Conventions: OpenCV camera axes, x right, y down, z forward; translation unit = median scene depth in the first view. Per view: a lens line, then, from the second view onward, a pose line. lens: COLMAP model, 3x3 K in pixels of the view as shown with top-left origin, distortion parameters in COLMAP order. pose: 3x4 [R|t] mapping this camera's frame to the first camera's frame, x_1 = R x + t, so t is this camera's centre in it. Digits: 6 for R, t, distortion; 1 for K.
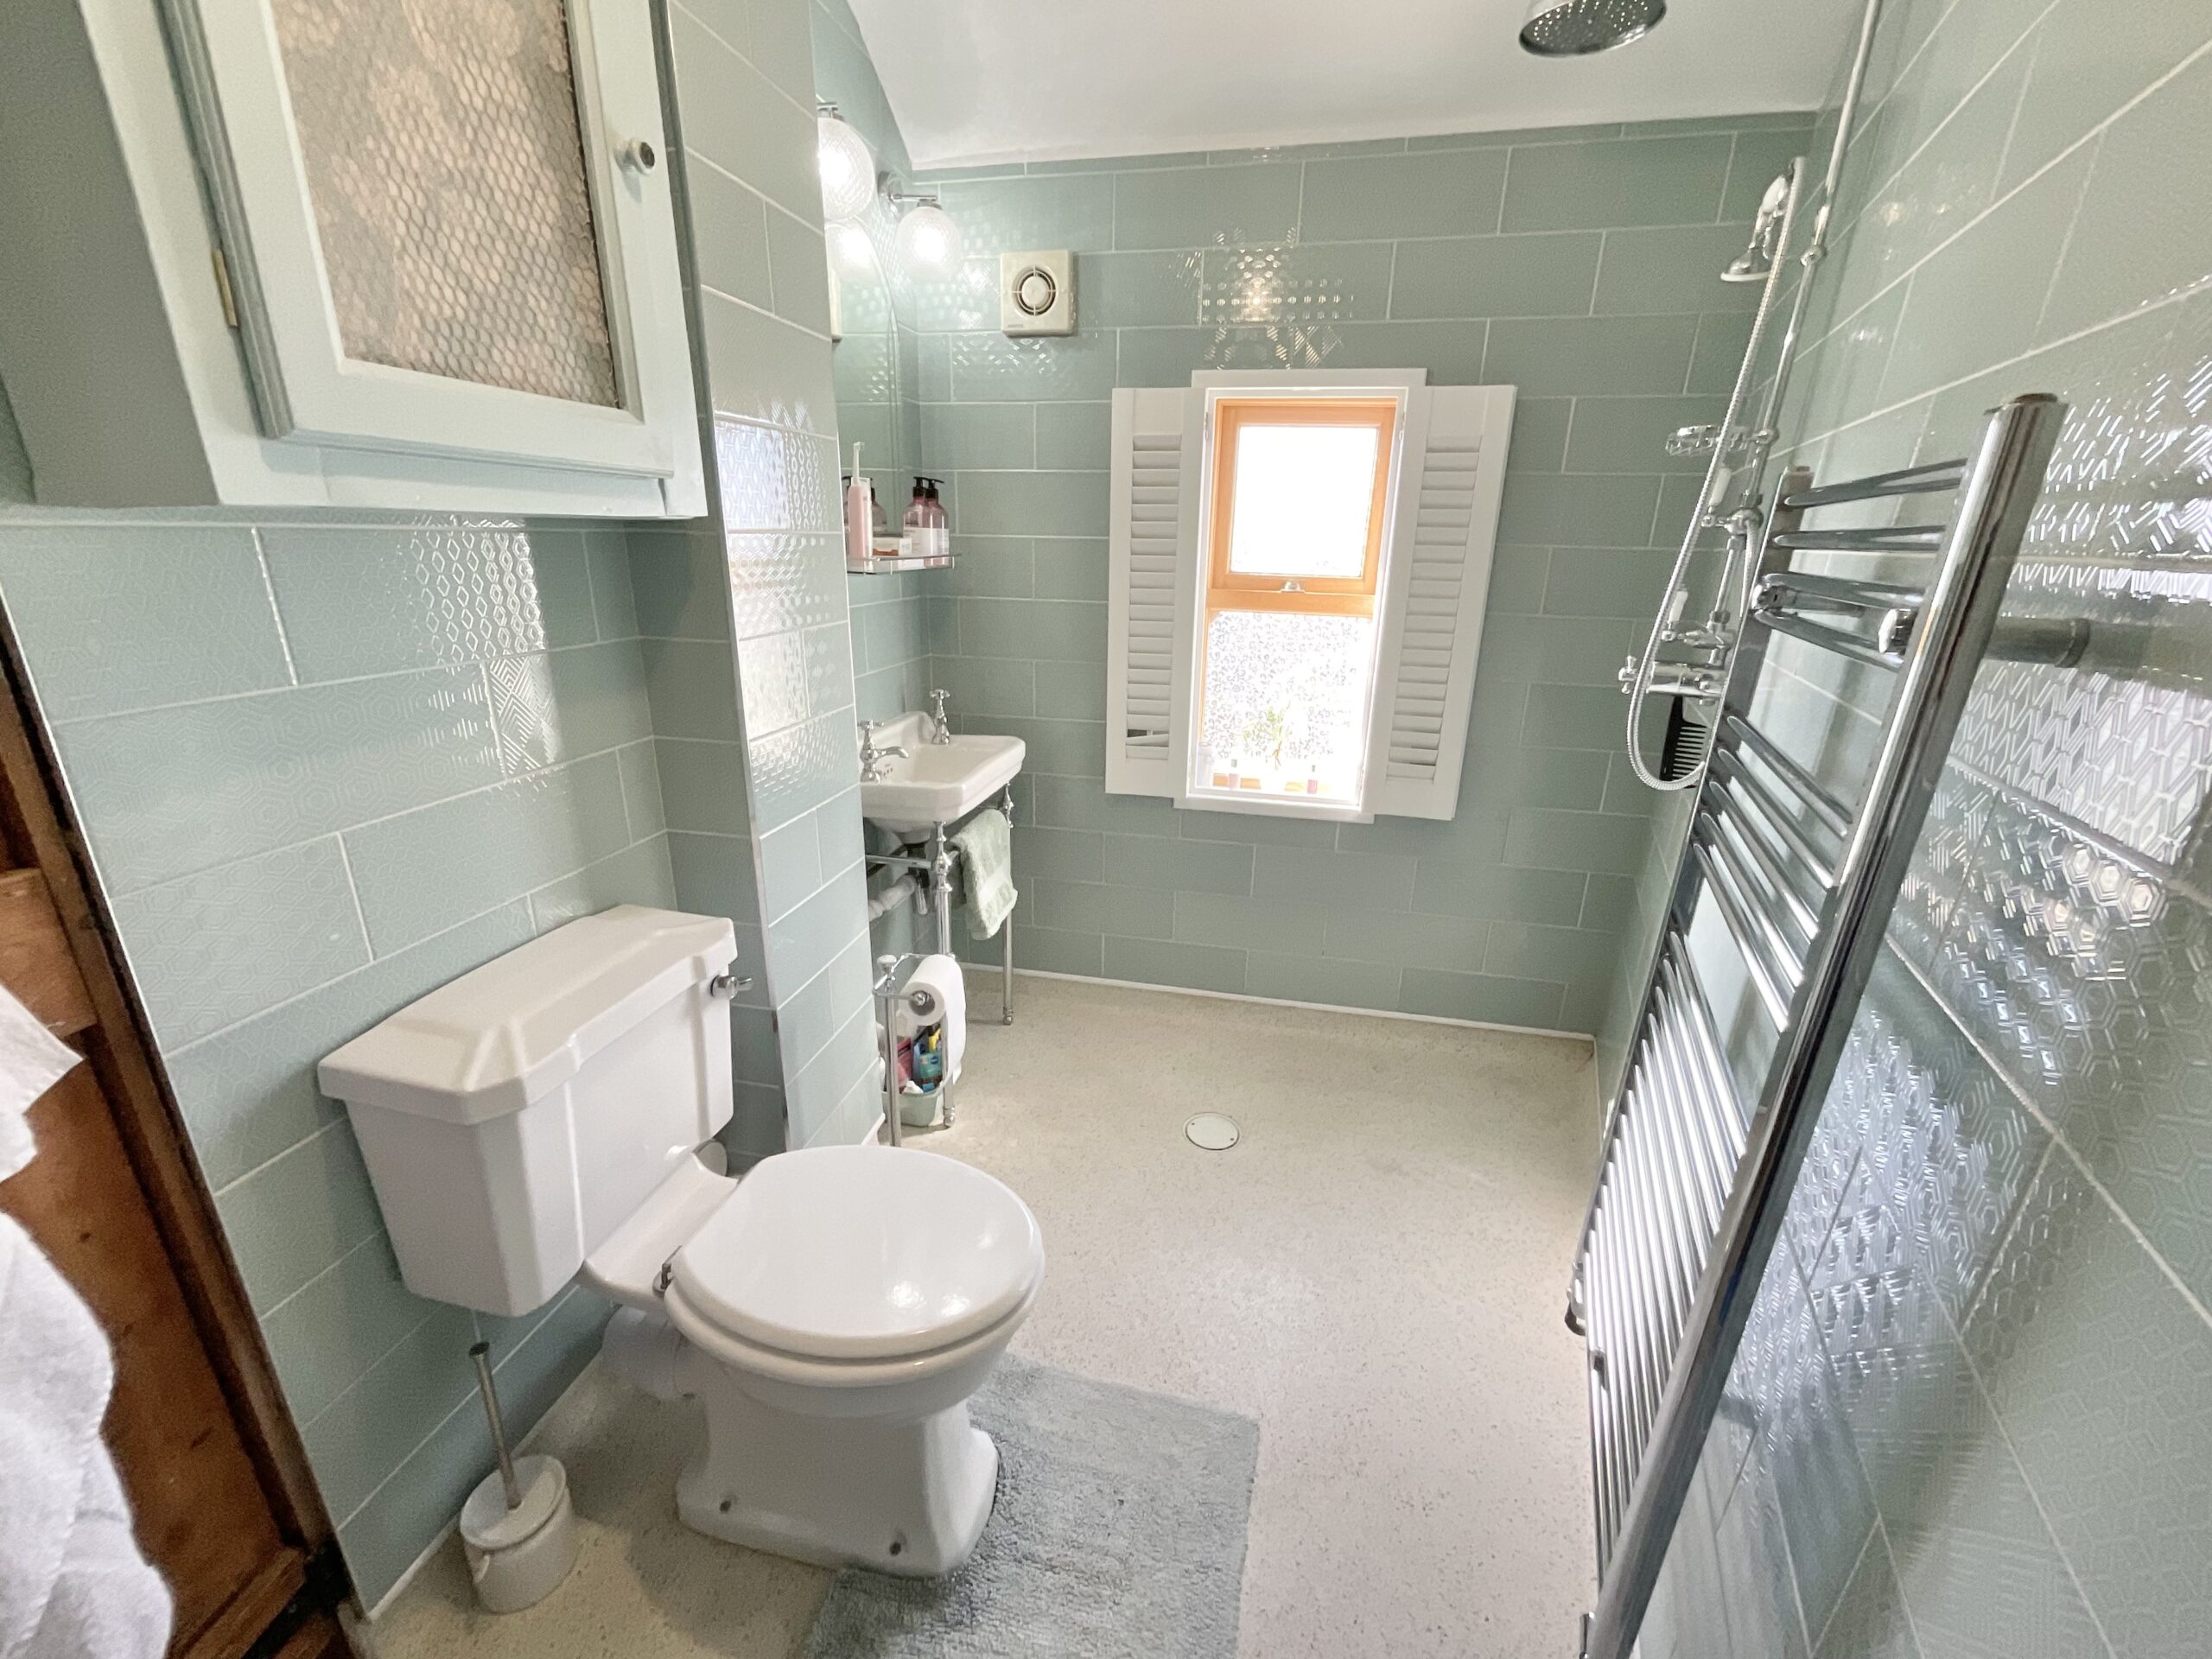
lens RADIAL K [[903.6, 0, 1103.1], [0, 903.6, 831.6], [0, 0, 1]] dist [0.000016, 0.006705]
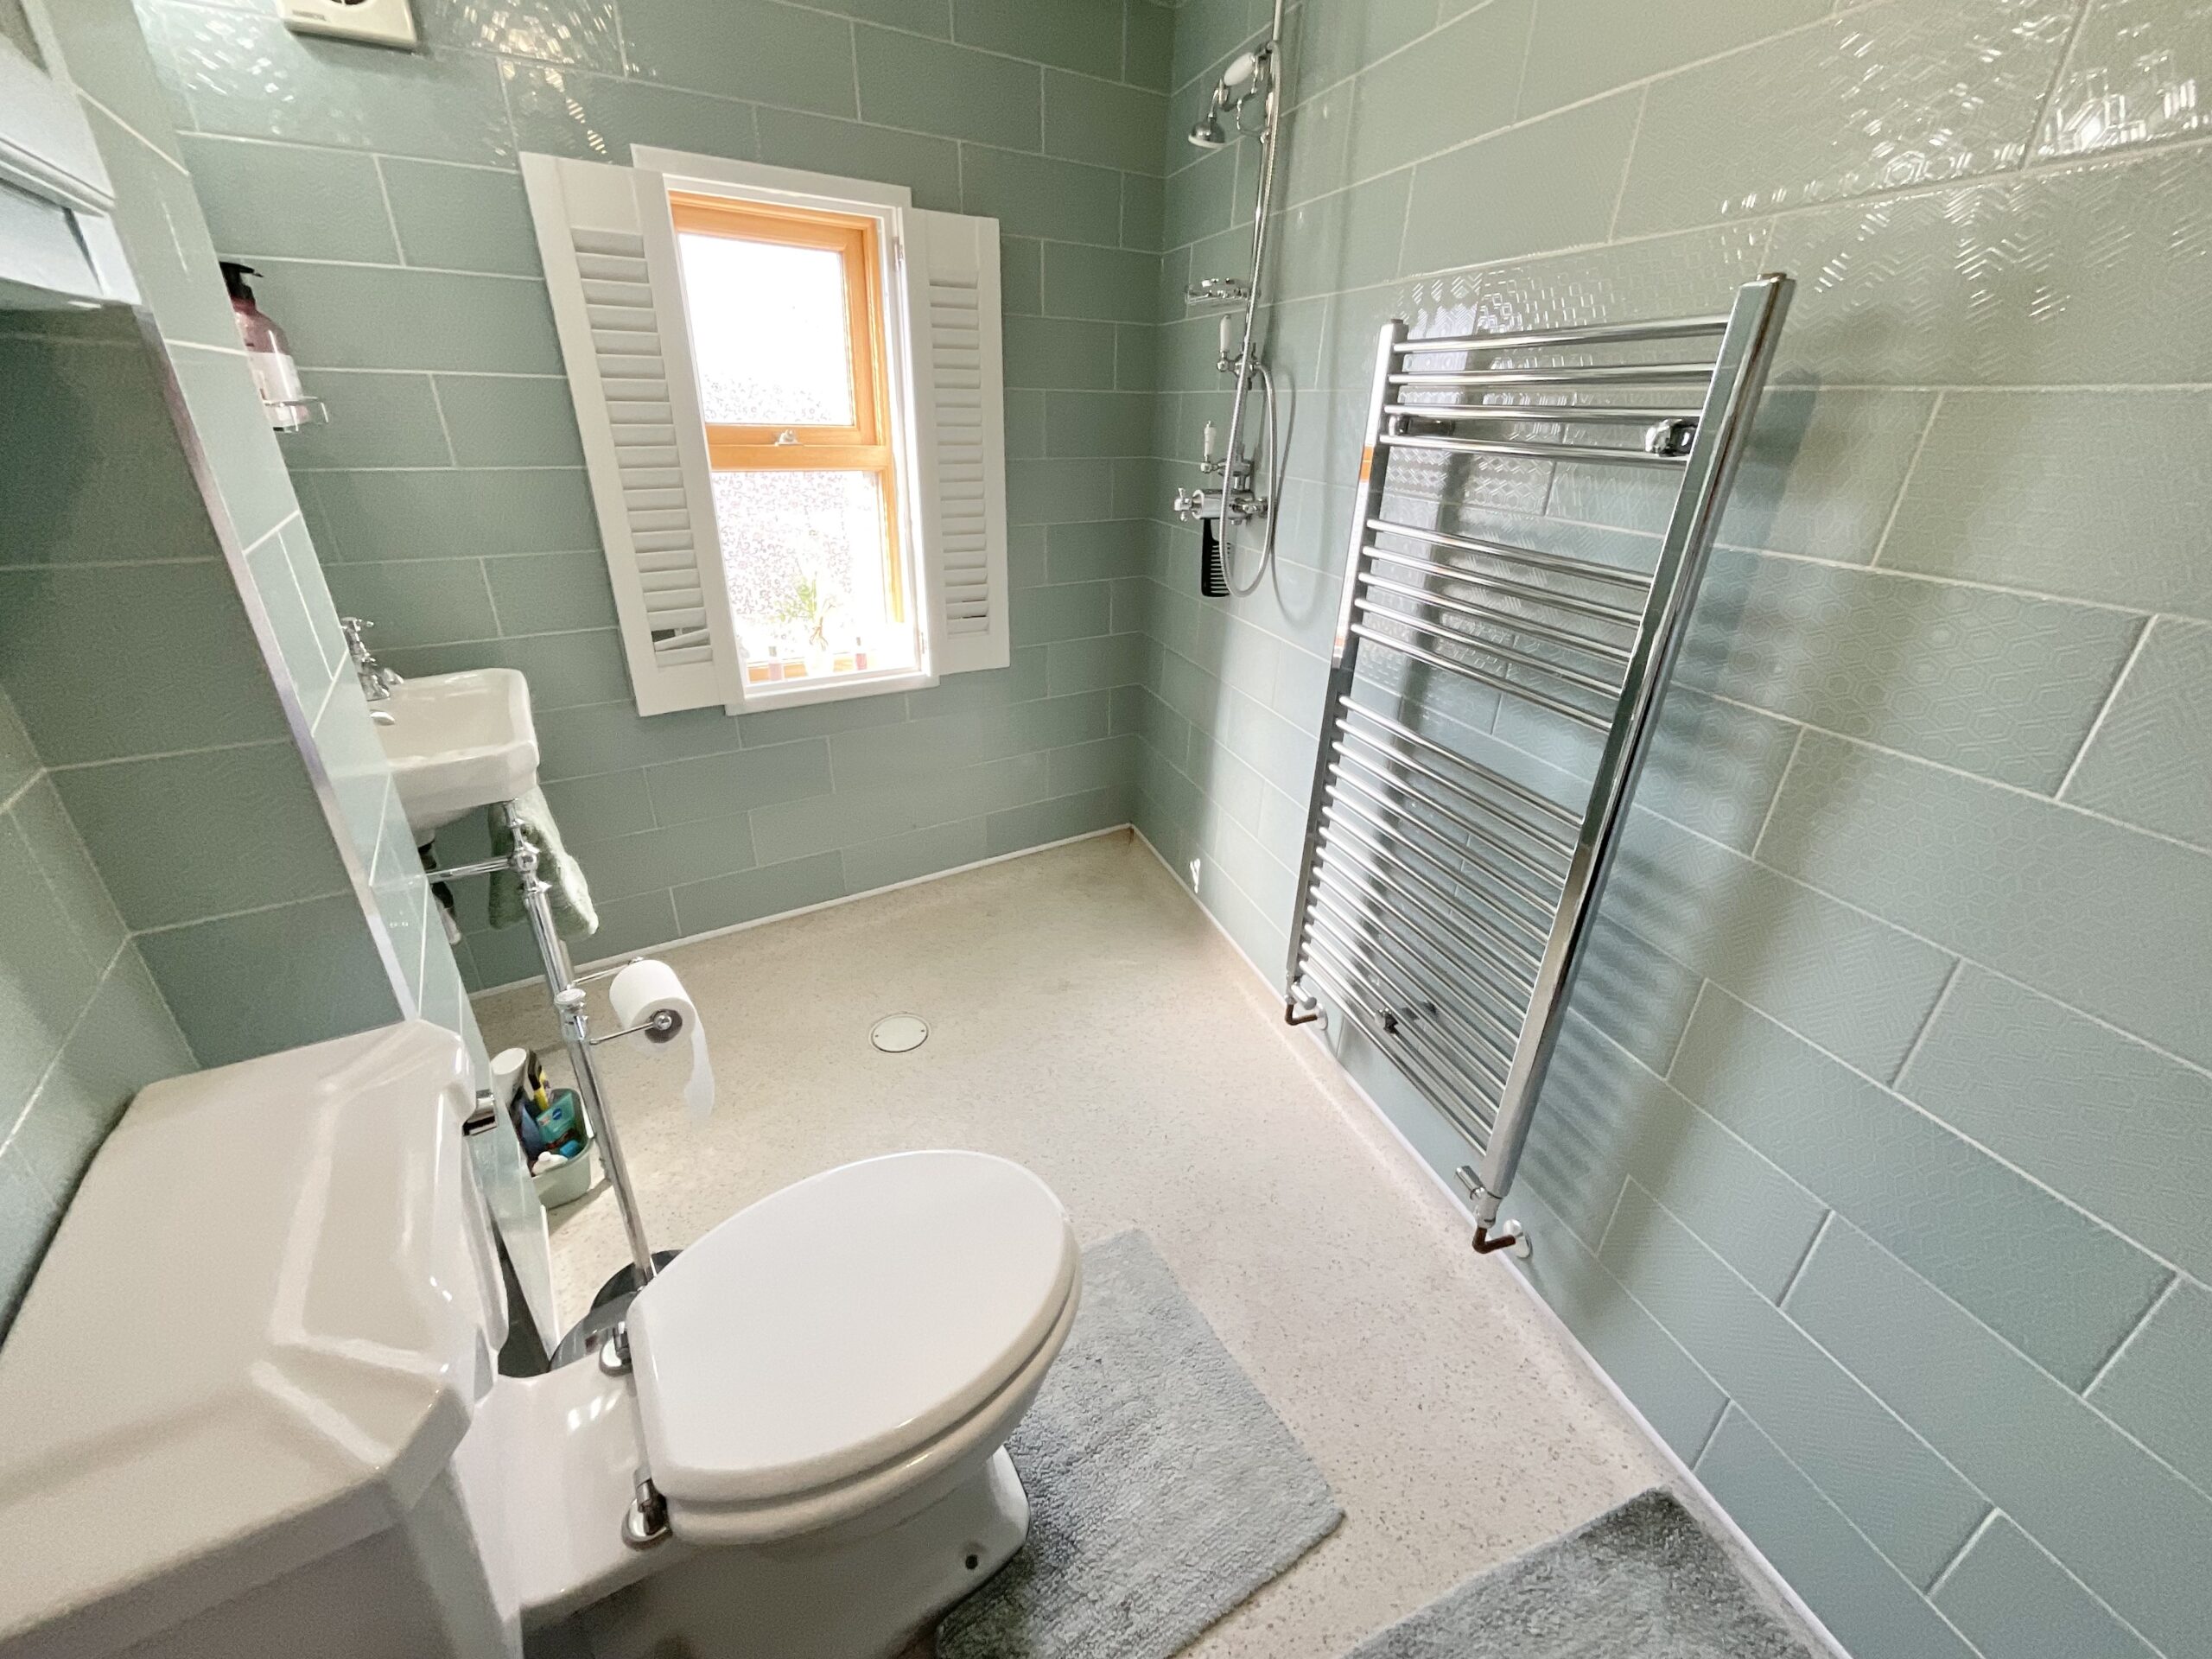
lens RADIAL K [[898.0, 0, 1104.6], [0, 898.0, 832.1], [0, 0, 1]] dist [-0.008591, 0.006199]
pose [[0.708023, -0.308929, 0.635032, -0.255005], [0.215693, 0.950869, 0.222091, -0.035414], [-0.672443, -0.020273, 0.739871, 0.144135]]
